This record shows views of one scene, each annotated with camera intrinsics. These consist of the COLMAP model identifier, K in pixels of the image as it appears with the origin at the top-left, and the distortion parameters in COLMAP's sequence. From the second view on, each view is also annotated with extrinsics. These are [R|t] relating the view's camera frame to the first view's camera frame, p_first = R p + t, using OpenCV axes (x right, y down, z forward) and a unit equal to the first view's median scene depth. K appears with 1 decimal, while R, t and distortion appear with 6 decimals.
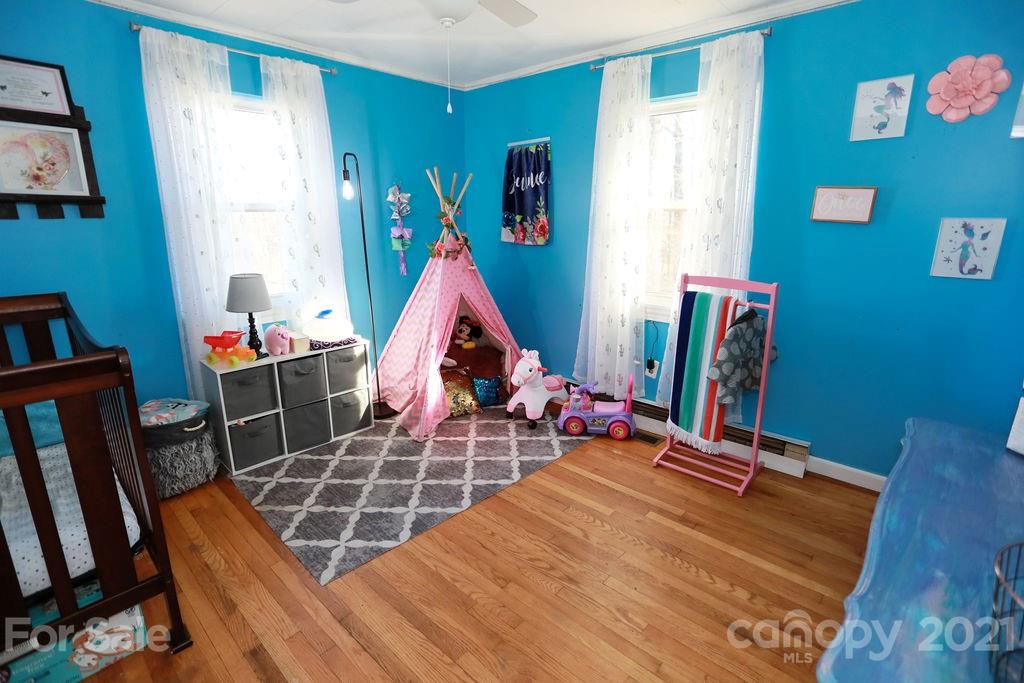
lens RADIAL K [[489.3, 0, 513.3], [0, 489.3, 340.2], [0, 0, 1]] dist [-0.029661, 0.004790]
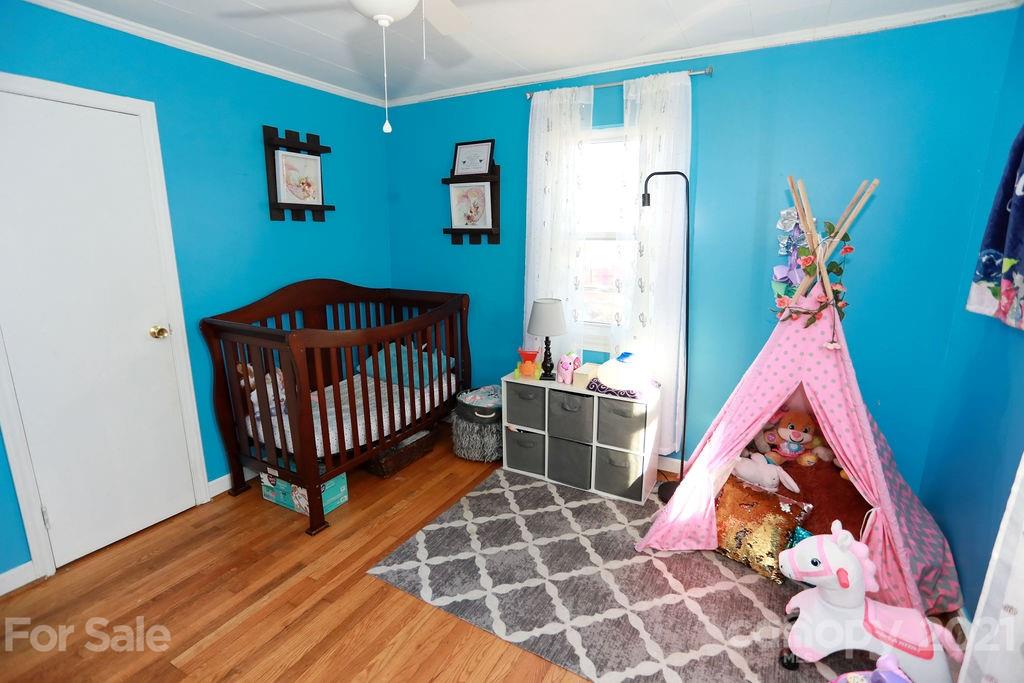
lens RADIAL K [[489.3, 0, 513.0], [0, 489.3, 341.9], [0, 0, 1]] dist [-0.029661, 0.004790]
pose [[0.241954, 0.207826, -0.947769, 0.449351], [-0.242653, 0.958714, 0.148280, -0.181471], [0.939456, 0.194102, 0.282394, 0.614483]]
